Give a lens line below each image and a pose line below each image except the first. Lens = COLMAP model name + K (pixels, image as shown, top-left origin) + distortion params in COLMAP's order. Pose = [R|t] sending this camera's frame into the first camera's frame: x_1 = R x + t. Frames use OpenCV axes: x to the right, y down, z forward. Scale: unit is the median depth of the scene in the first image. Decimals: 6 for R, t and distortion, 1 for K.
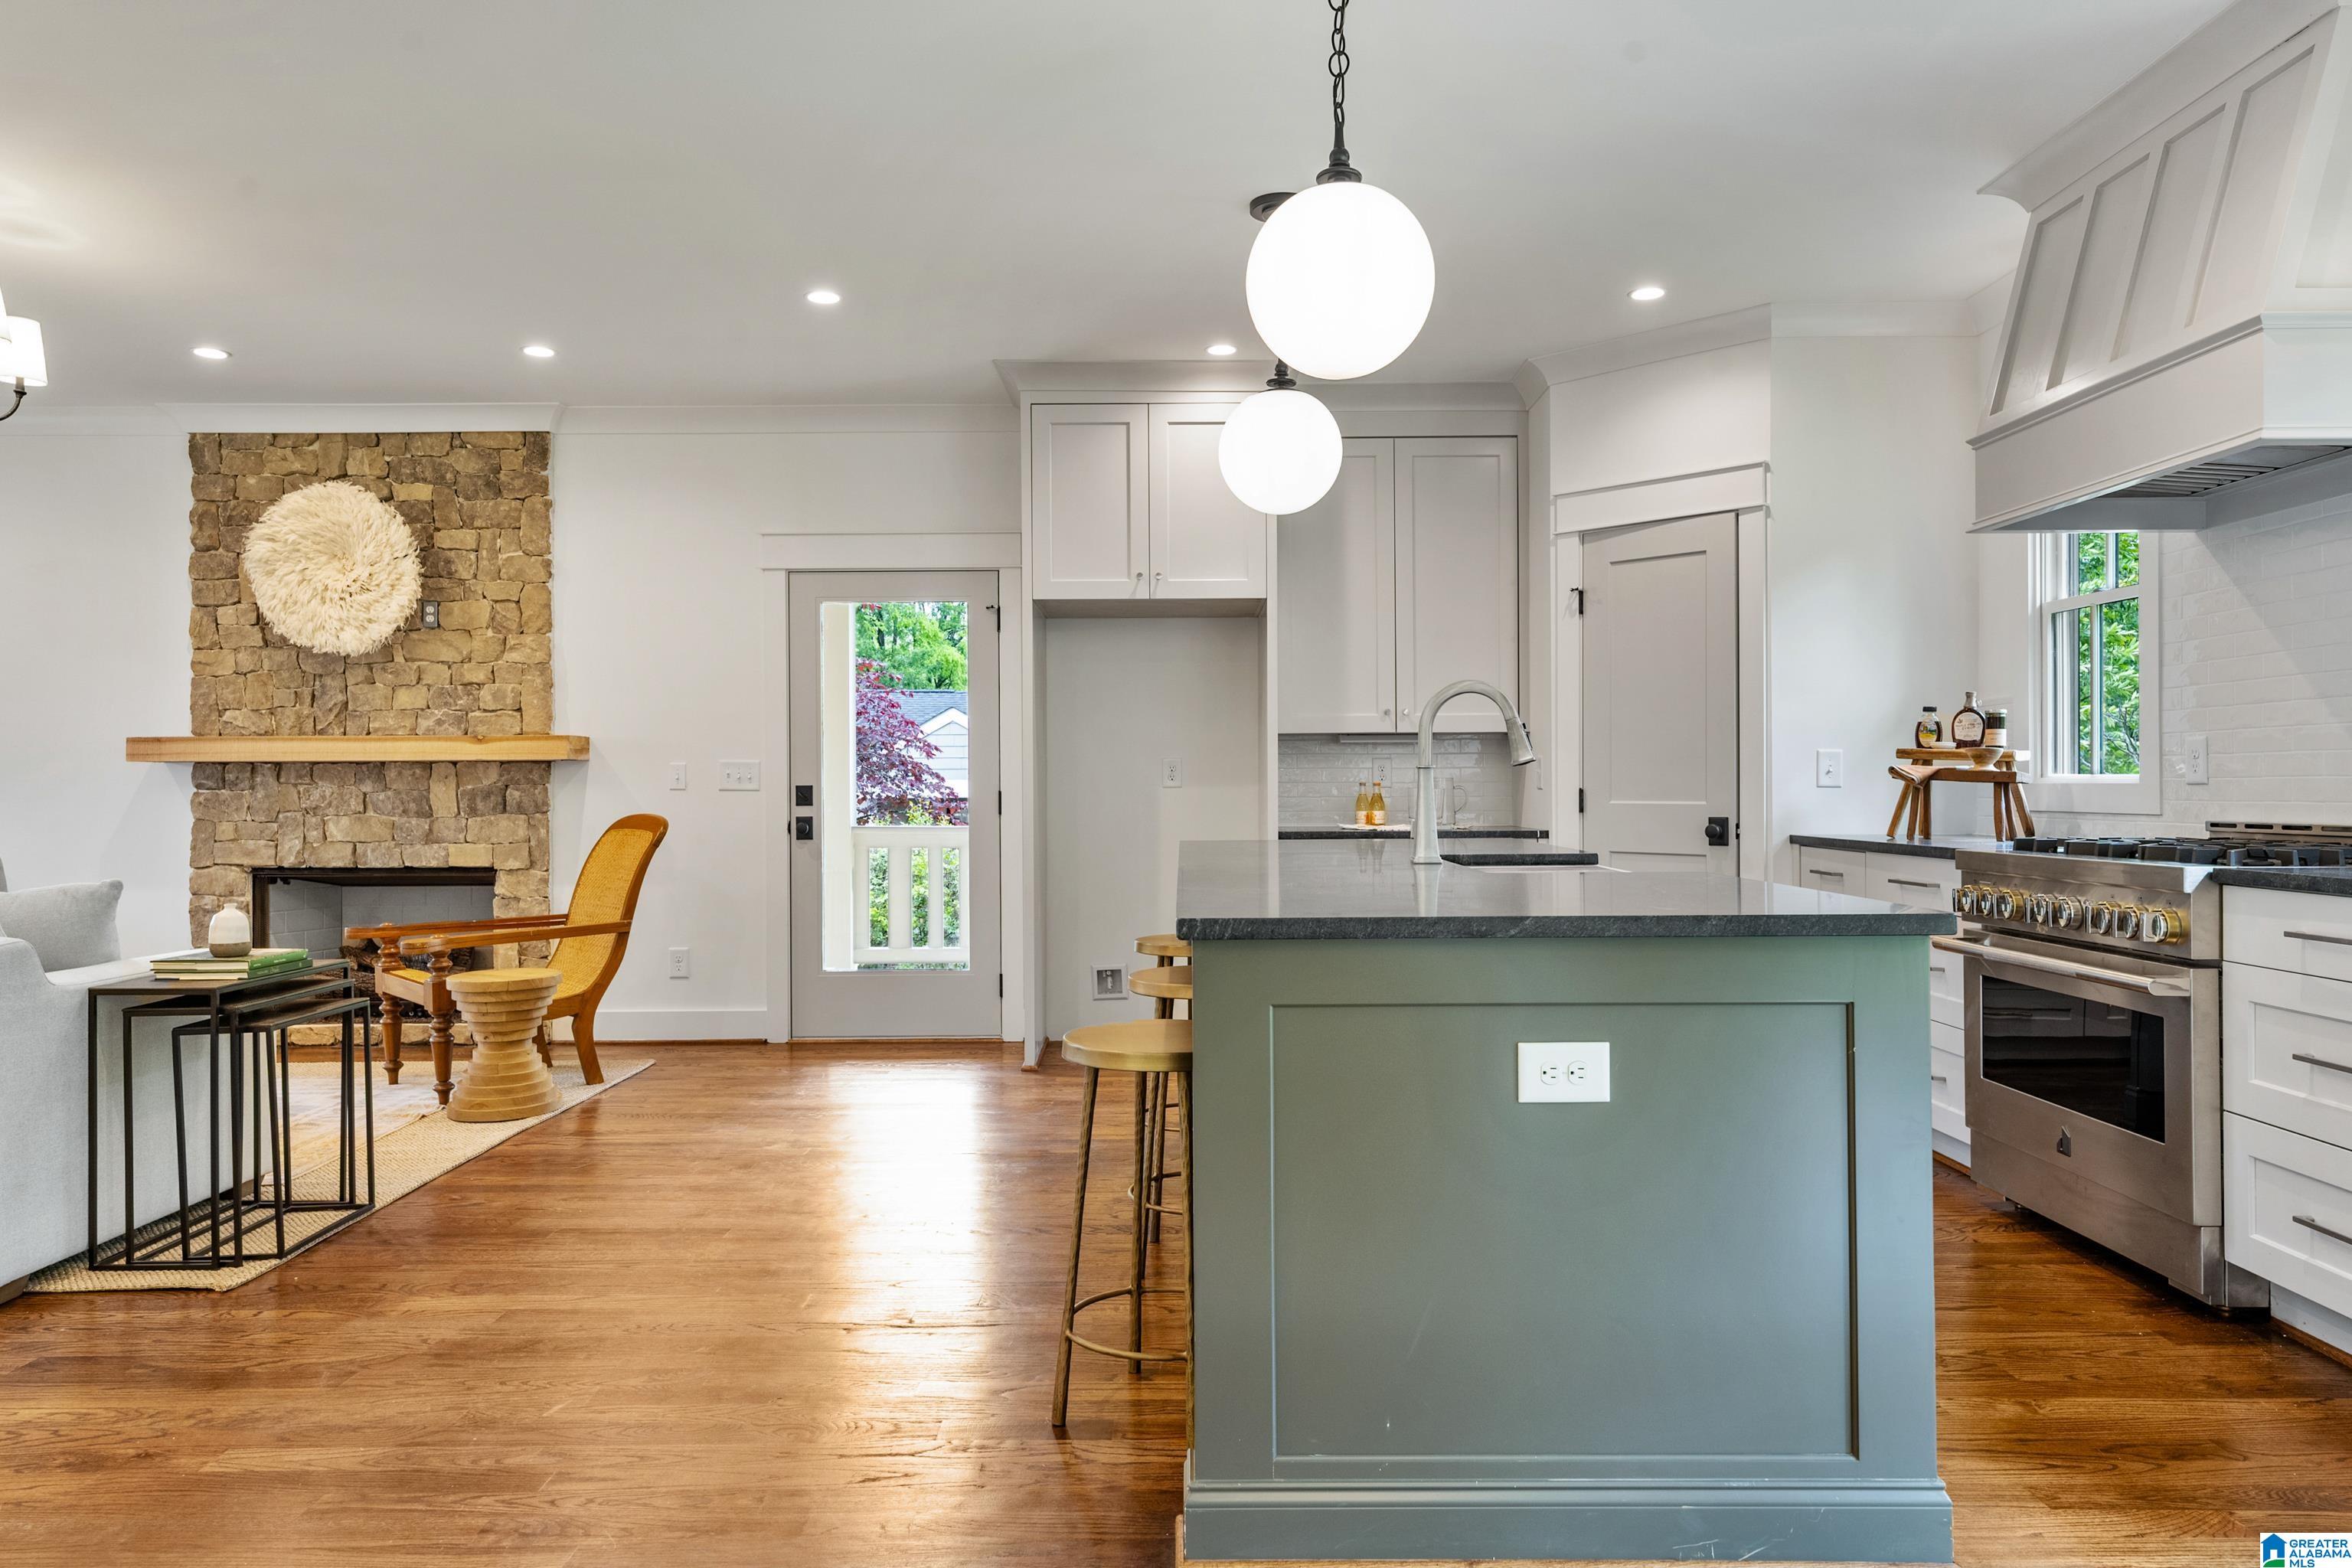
lens RADIAL K [[1487.6, 0, 1176.0], [0, 1487.6, 784.0], [0, 0, 1]] dist [0.005657, 0.000462]
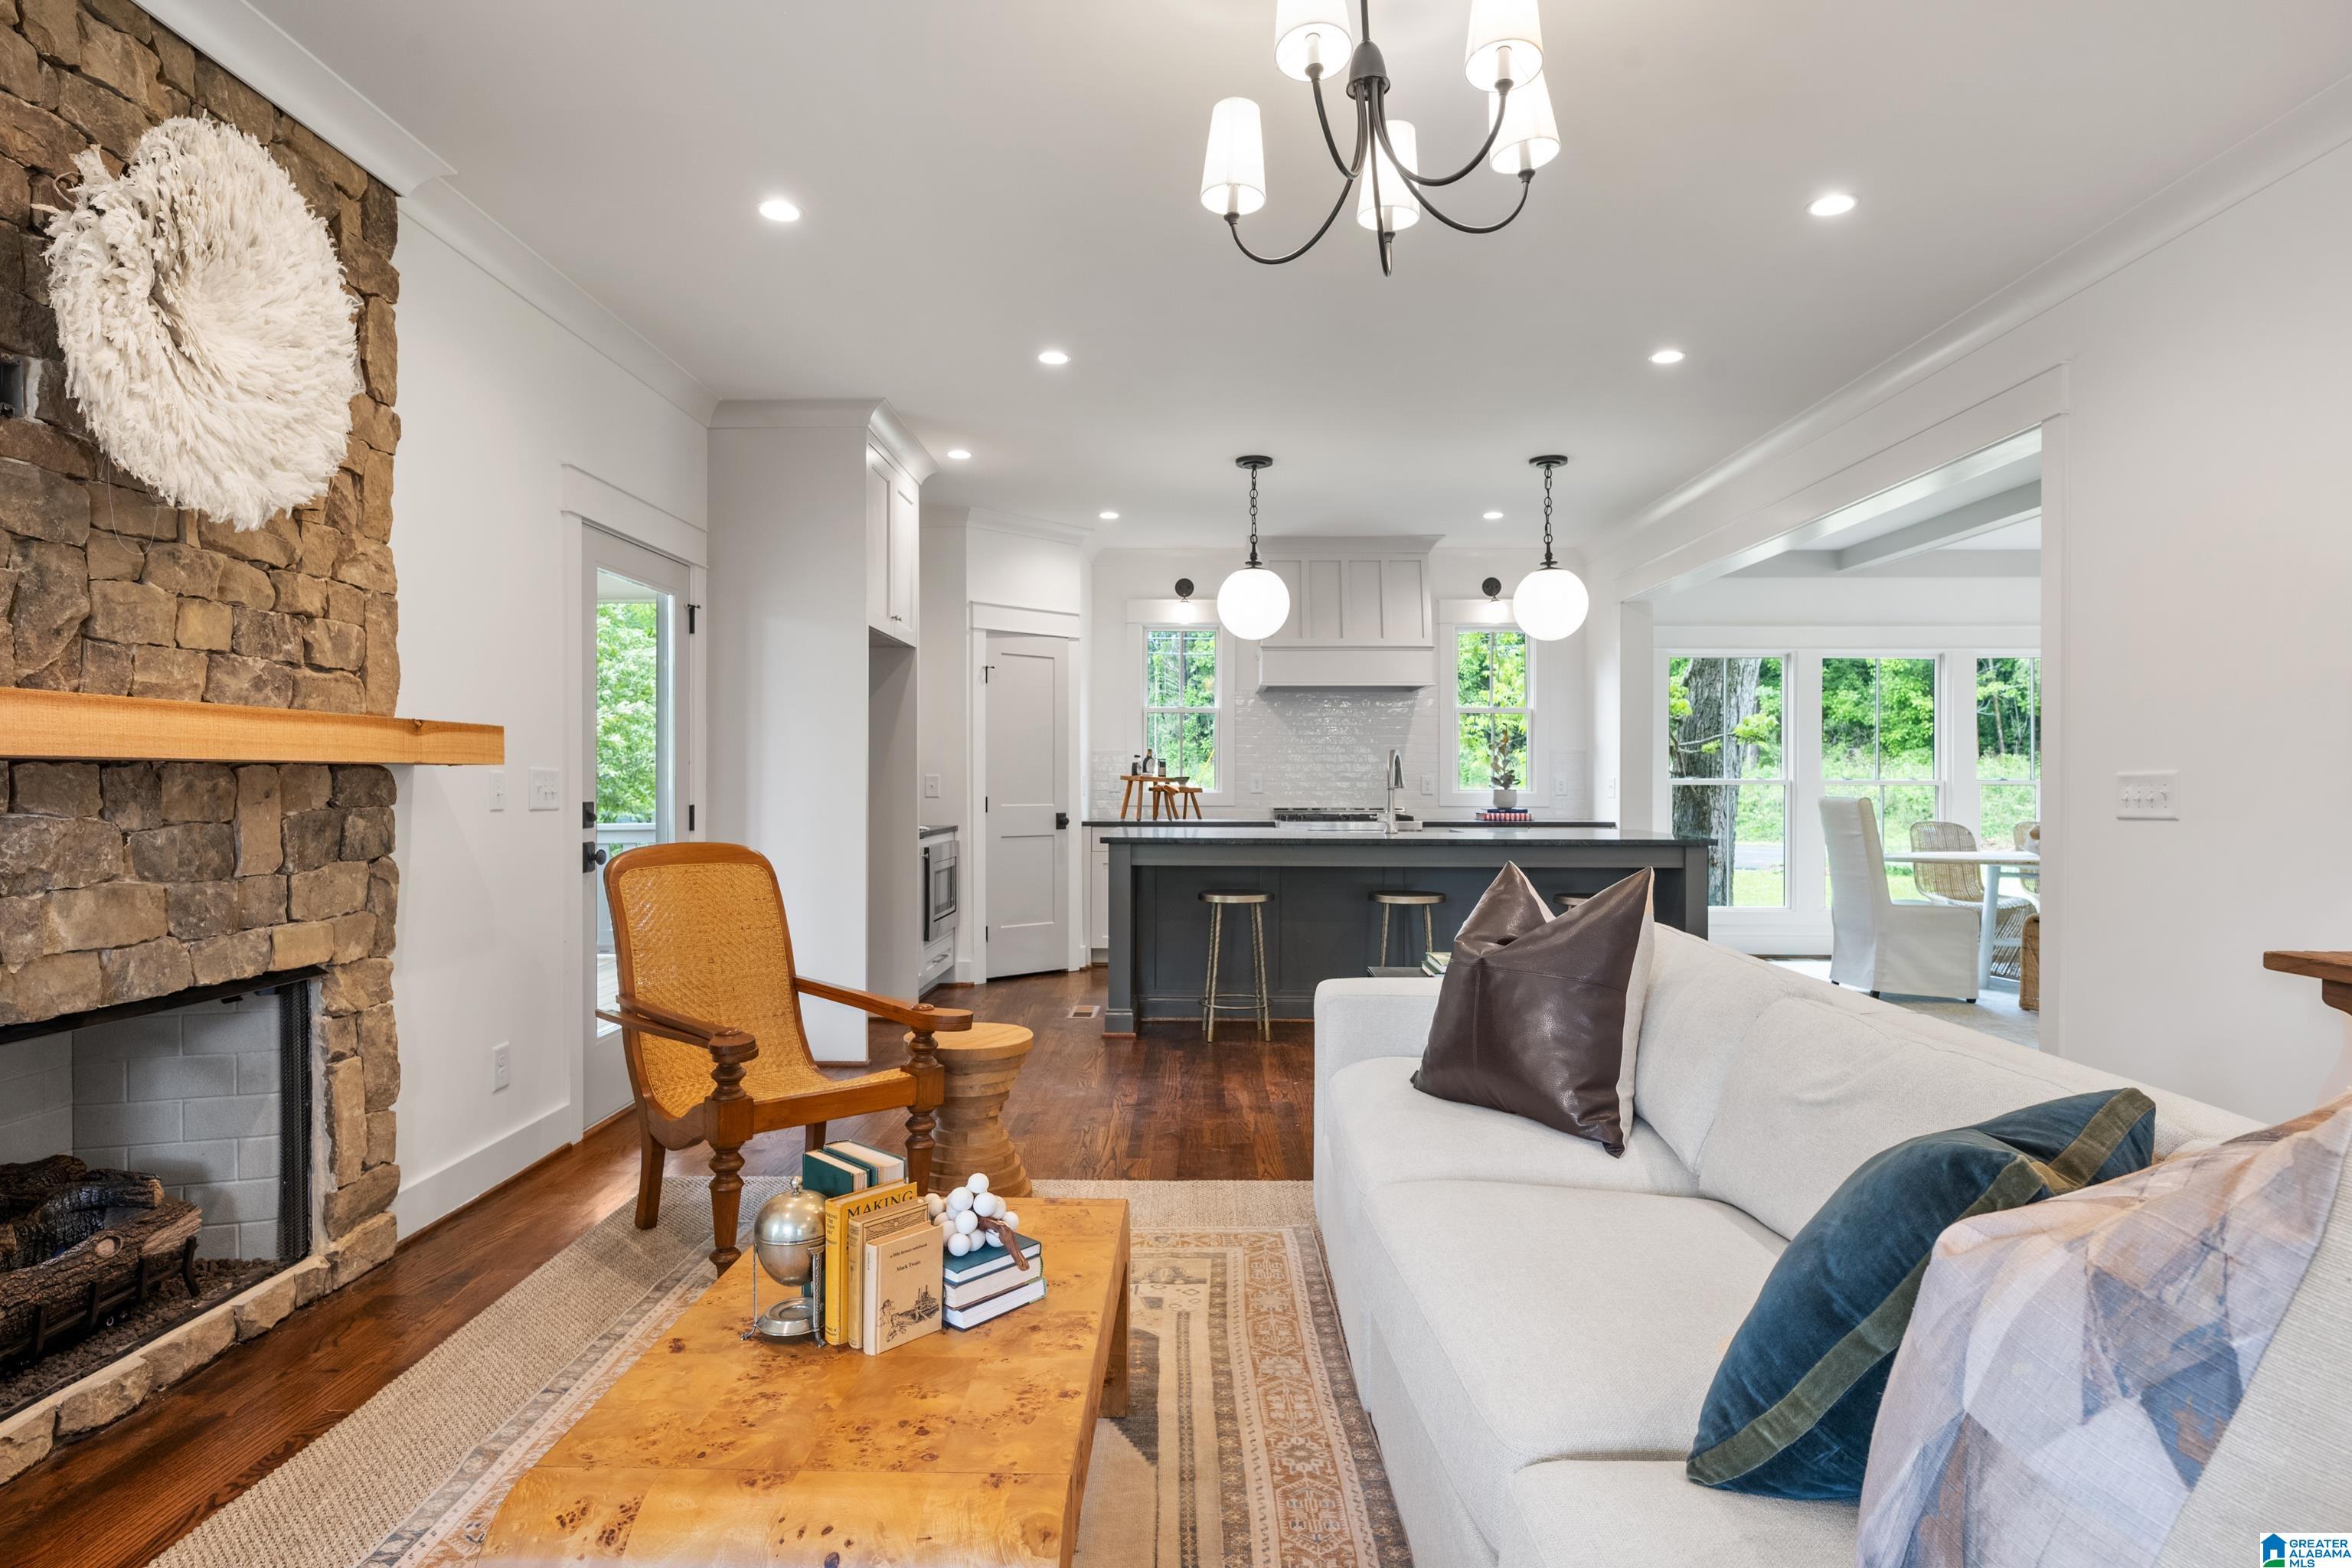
lens RADIAL K [[1259.4, 0, 1176.0], [0, 1259.4, 784.0], [0, 0, 1]] dist [0.002694, 0.000431]
pose [[0.023134, 0.000599, 0.999732, -1.104455], [-0.003887, 0.999992, -0.000509, -0.011085], [-0.999725, -0.003874, 0.023136, 0.838306]]
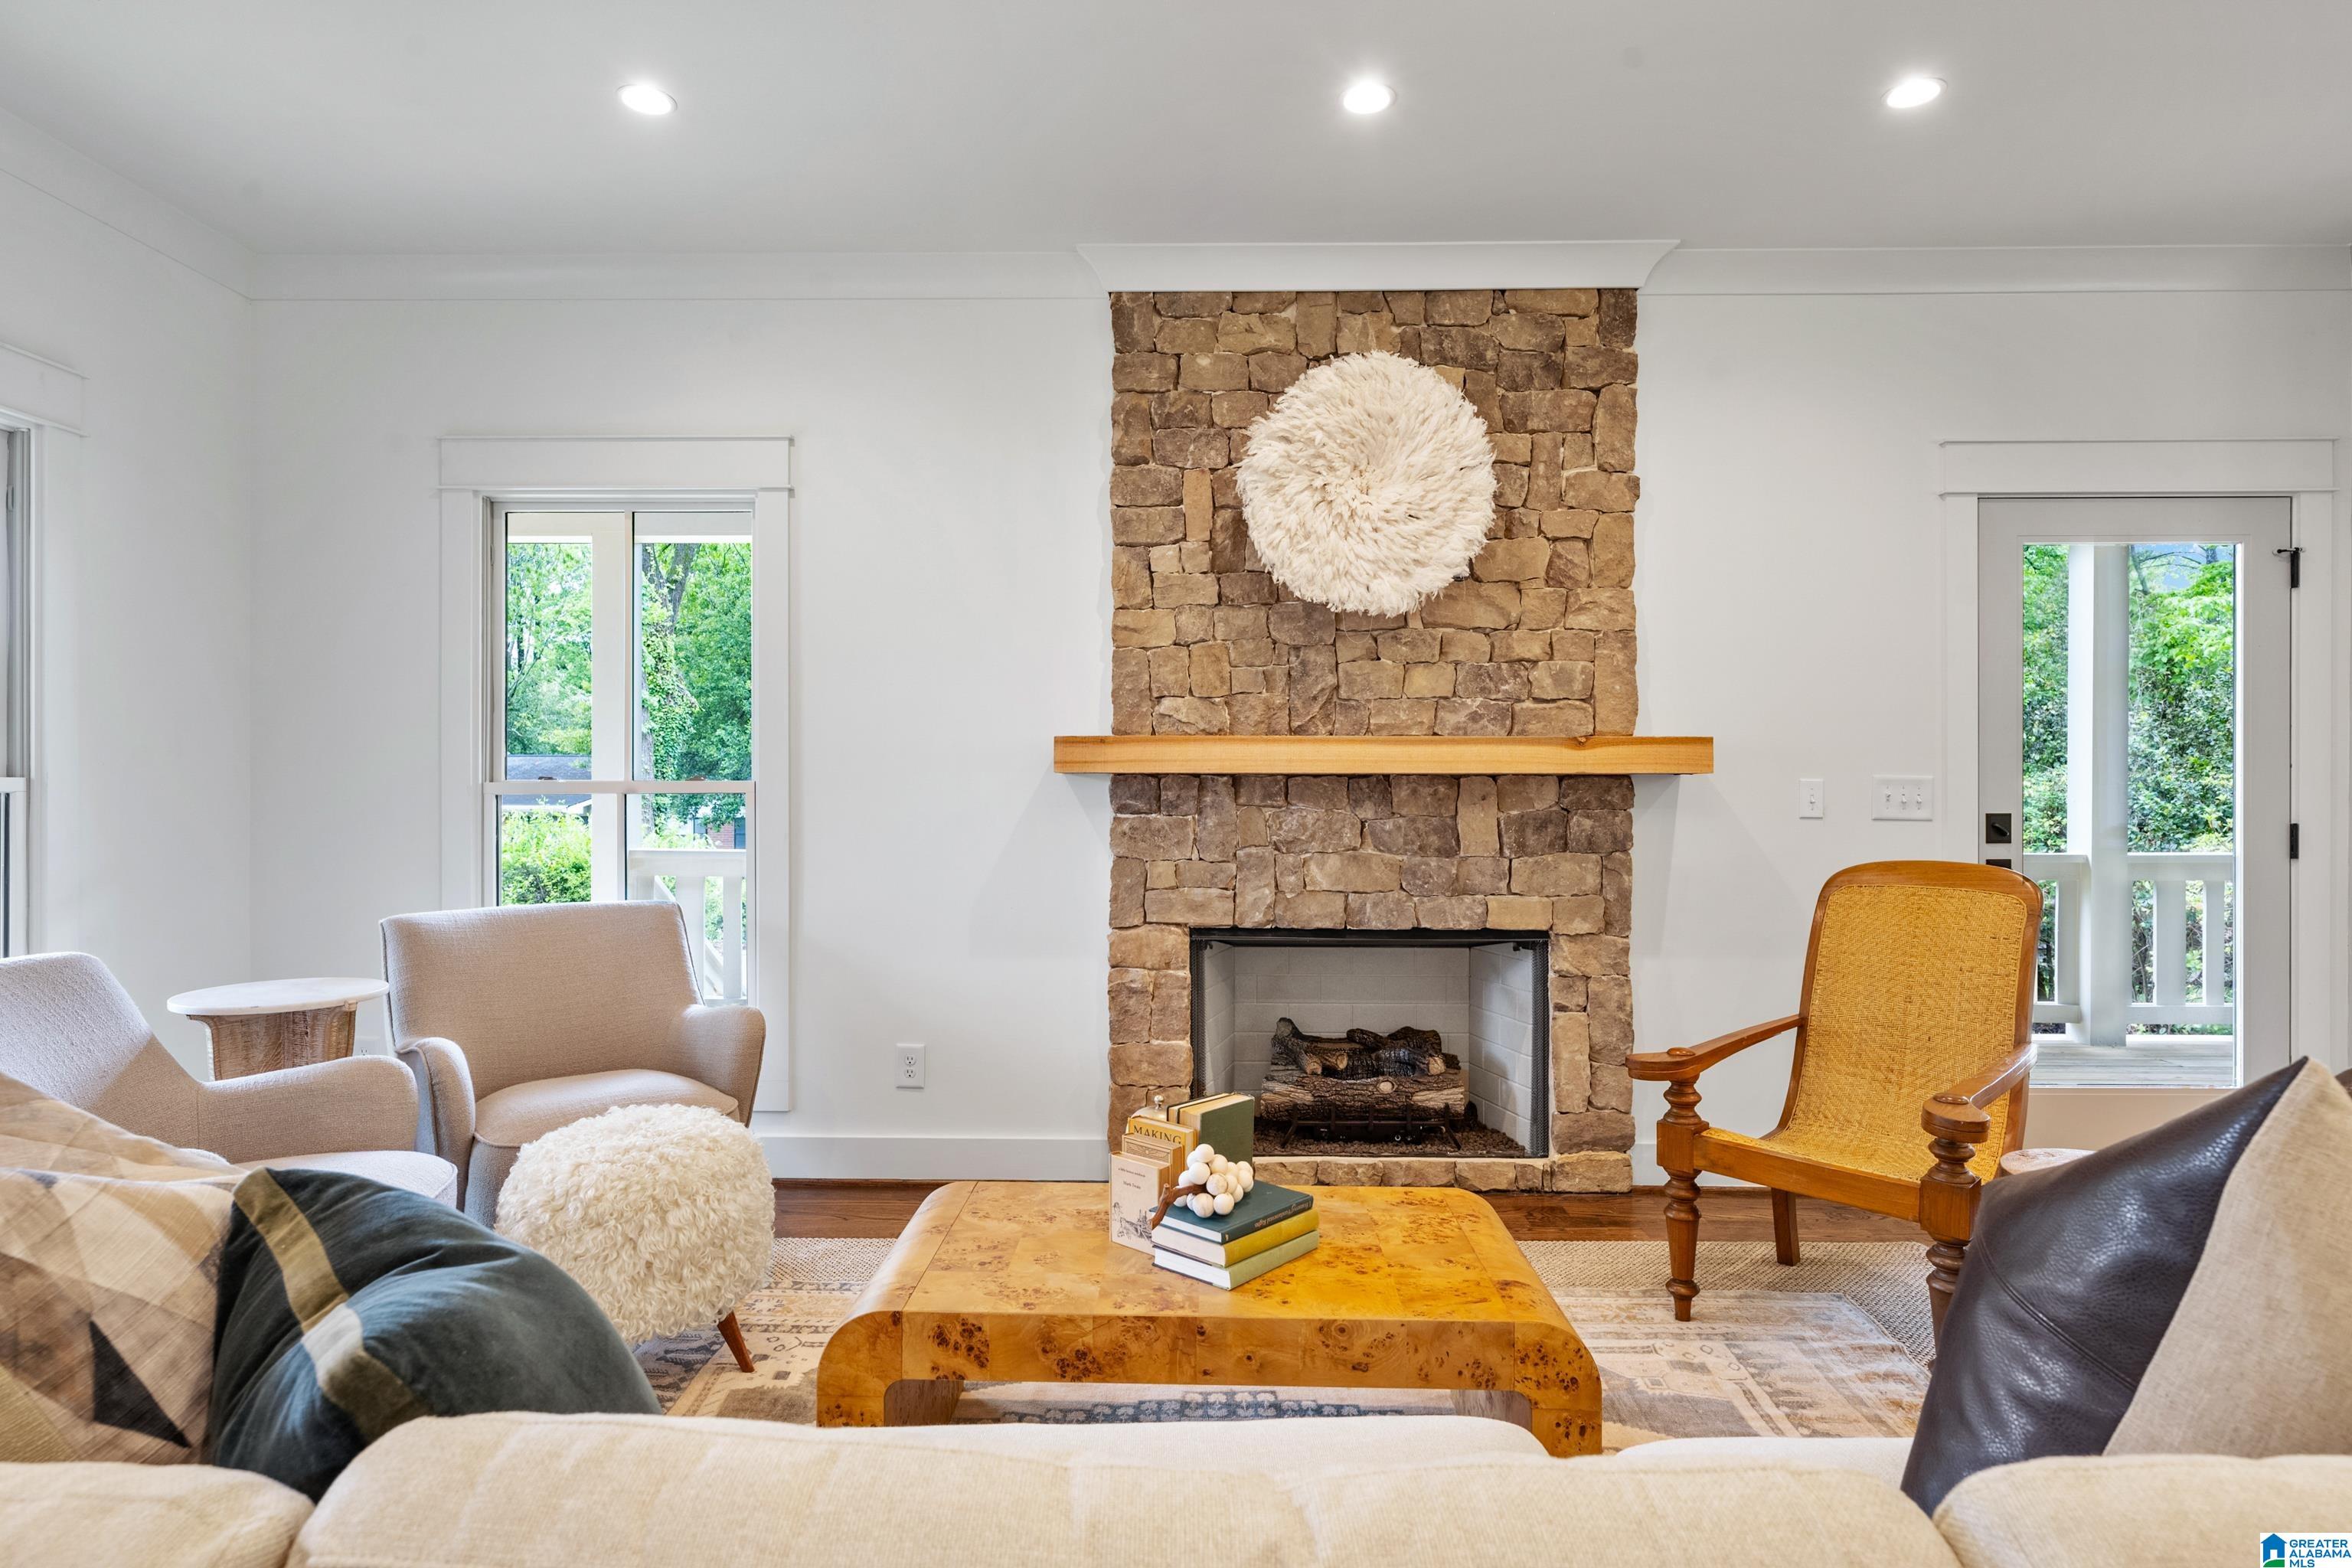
lens RADIAL K [[1259.4, 0, 1176.0], [0, 1259.4, 784.0], [0, 0, 1]] dist [0.002694, 0.000431]
pose [[0.999790, 0.006540, -0.019424, -0.755883], [-0.006541, 0.999979, 0.000015, -0.012194], [0.019423, 0.000112, 0.999811, 0.516599]]
